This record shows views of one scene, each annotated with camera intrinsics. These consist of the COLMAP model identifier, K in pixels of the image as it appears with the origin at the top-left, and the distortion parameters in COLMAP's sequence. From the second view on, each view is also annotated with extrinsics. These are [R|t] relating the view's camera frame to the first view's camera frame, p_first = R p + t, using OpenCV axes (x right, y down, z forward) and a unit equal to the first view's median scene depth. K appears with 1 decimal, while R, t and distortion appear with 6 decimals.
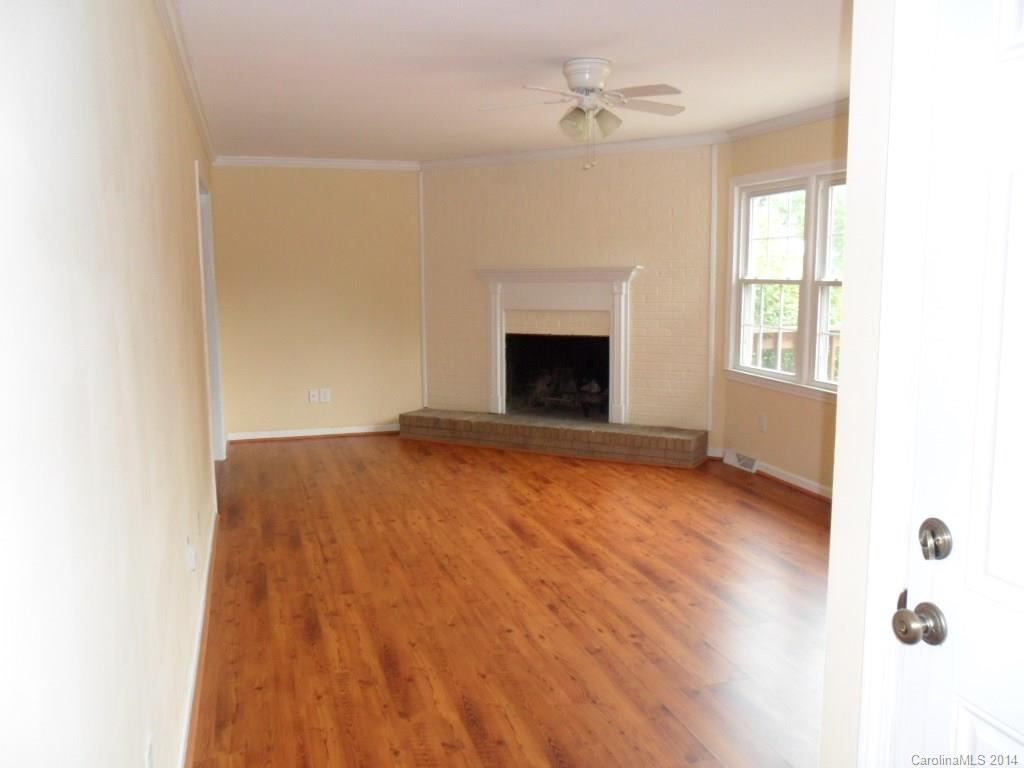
lens RADIAL K [[819.1, 0, 506.6], [0, 819.1, 380.4], [0, 0, 1]] dist [-0.012129, 0.014638]
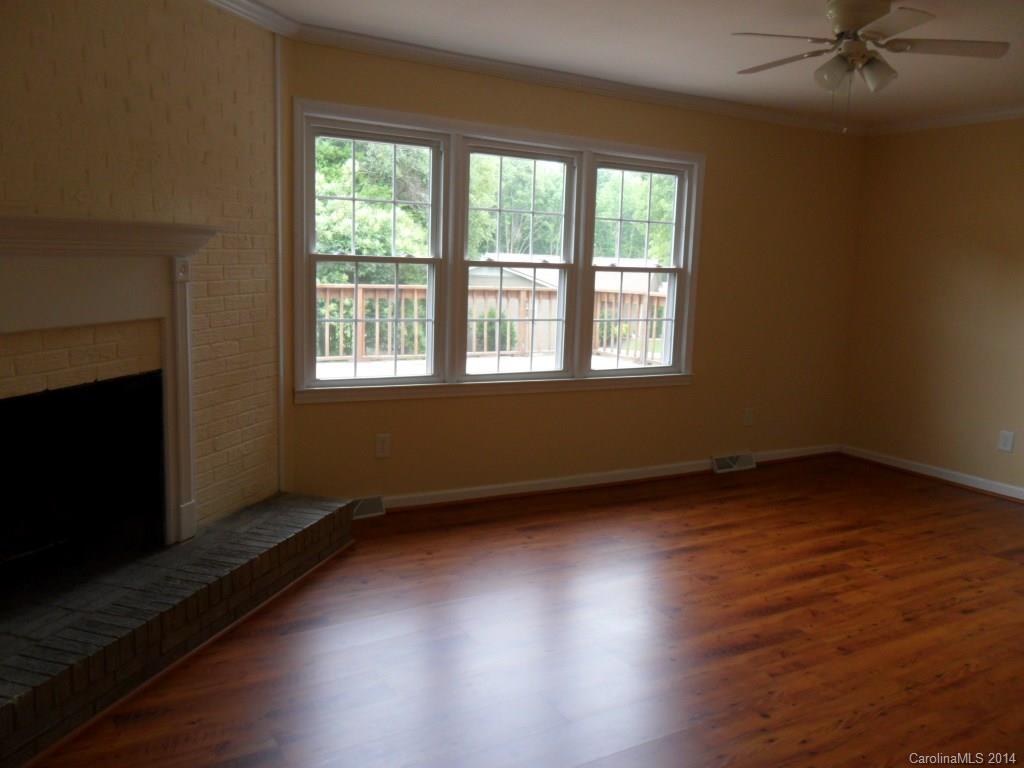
lens RADIAL K [[819.1, 0, 511.5], [0, 819.1, 388.8], [0, 0, 1]] dist [-0.012129, 0.014638]
pose [[-0.222430, -0.154212, 0.962675, -0.605563], [0.093674, 0.979463, 0.178545, -0.173995], [-0.970438, 0.129891, -0.203416, 1.422946]]
